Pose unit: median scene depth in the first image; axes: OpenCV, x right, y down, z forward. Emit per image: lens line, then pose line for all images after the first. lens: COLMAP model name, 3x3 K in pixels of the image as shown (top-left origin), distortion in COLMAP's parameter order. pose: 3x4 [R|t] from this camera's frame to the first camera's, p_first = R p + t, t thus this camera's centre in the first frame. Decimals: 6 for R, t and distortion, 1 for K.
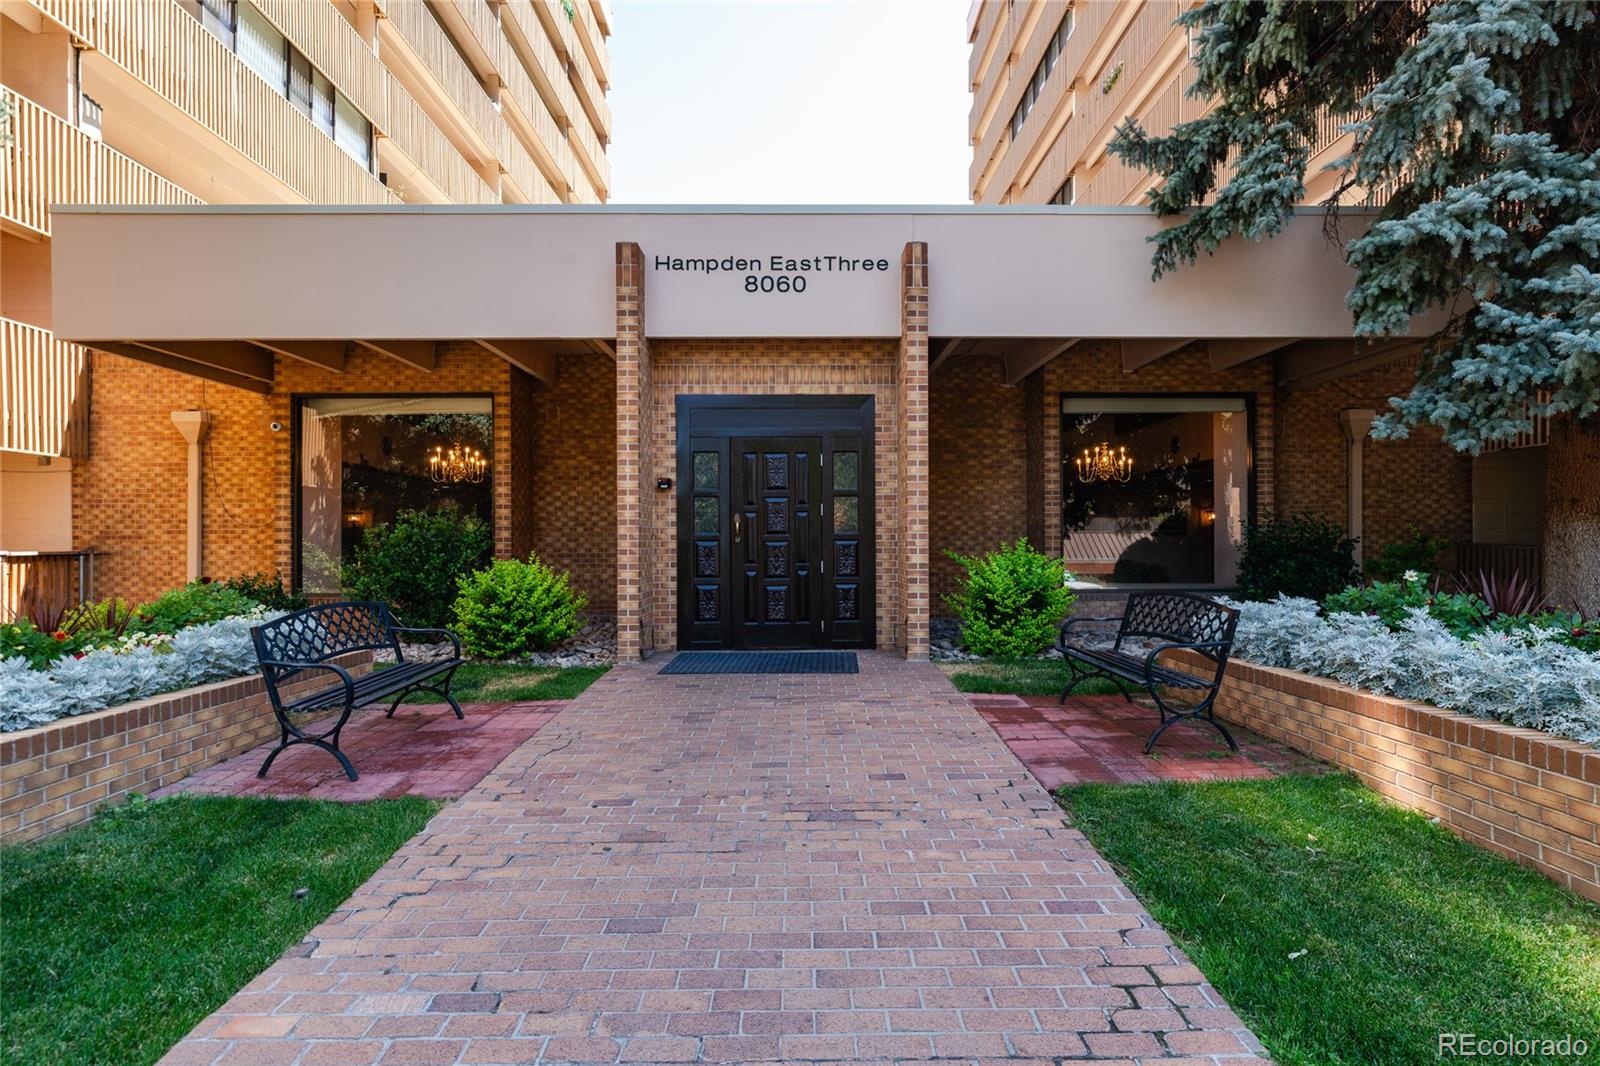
lens RADIAL K [[787.7, 0, 800.3], [0, 787.7, 537.3], [0, 0, 1]] dist [0.000081, 0.000033]
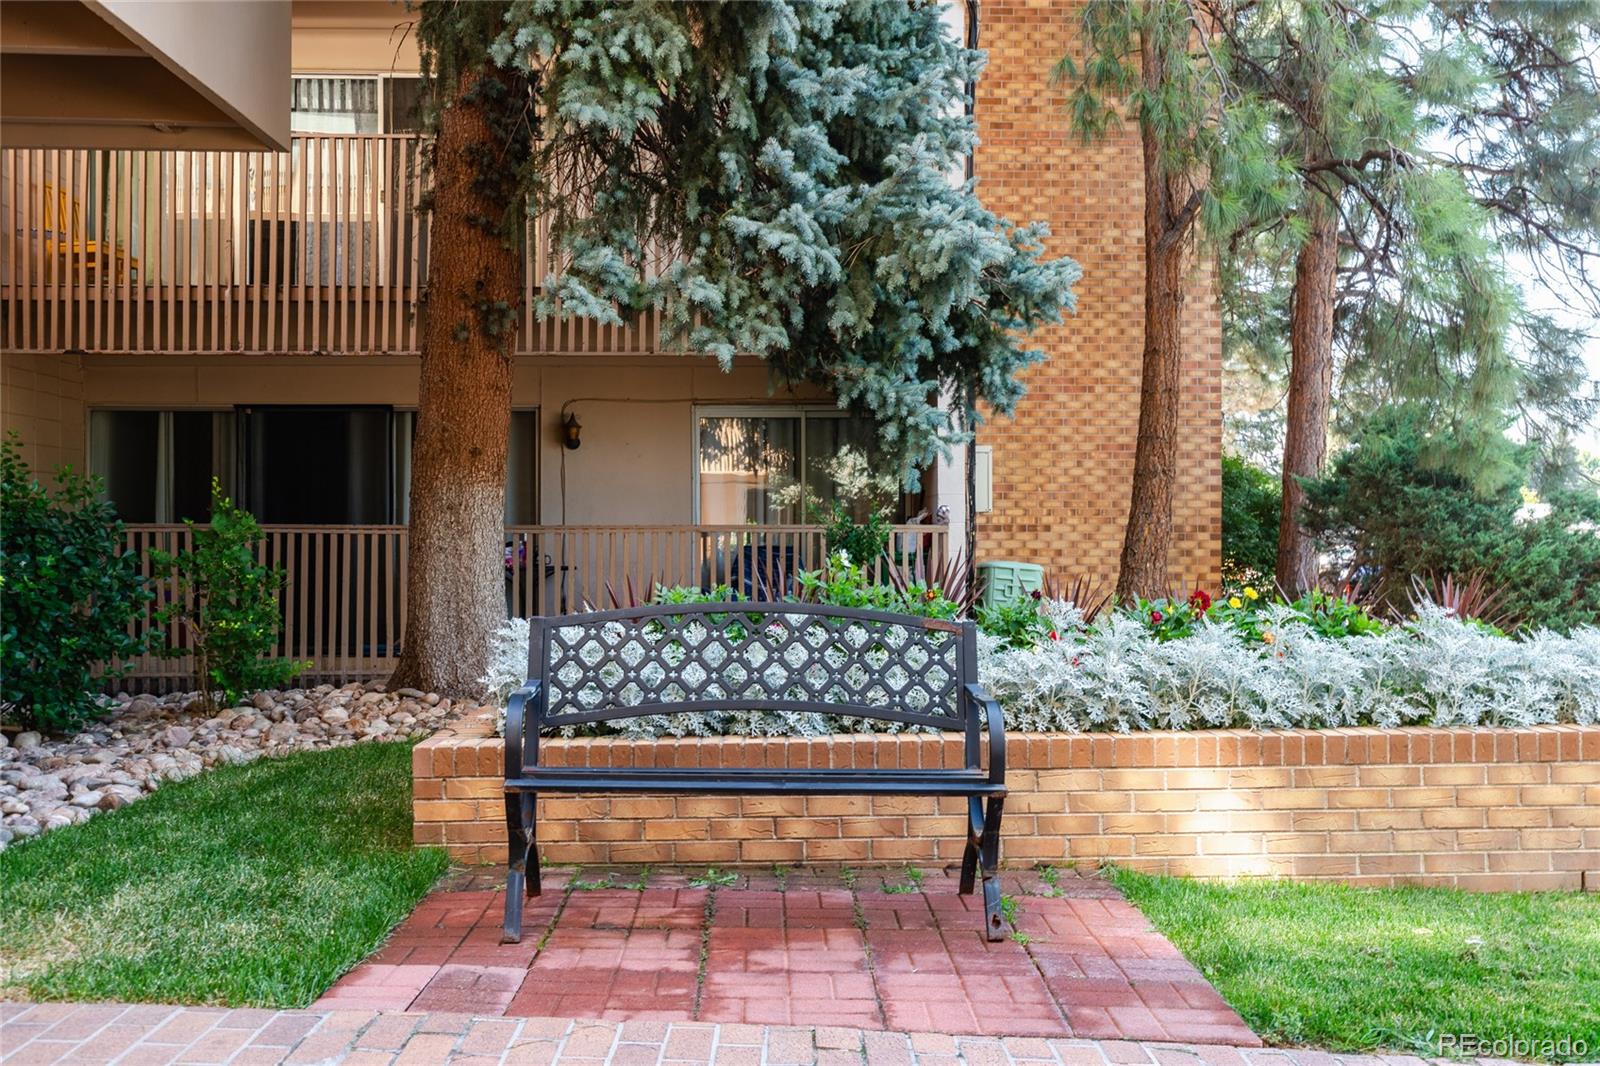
lens RADIAL K [[1608.2, 0, 800.9], [0, 1608.2, 532.8], [0, 0, 1]] dist [-0.002433, 0.000000]
pose [[-0.004370, 0.002924, 0.999986, -0.590932], [-0.002339, 0.999993, -0.002934, 0.040101], [-0.999988, -0.002352, -0.004364, 1.275080]]
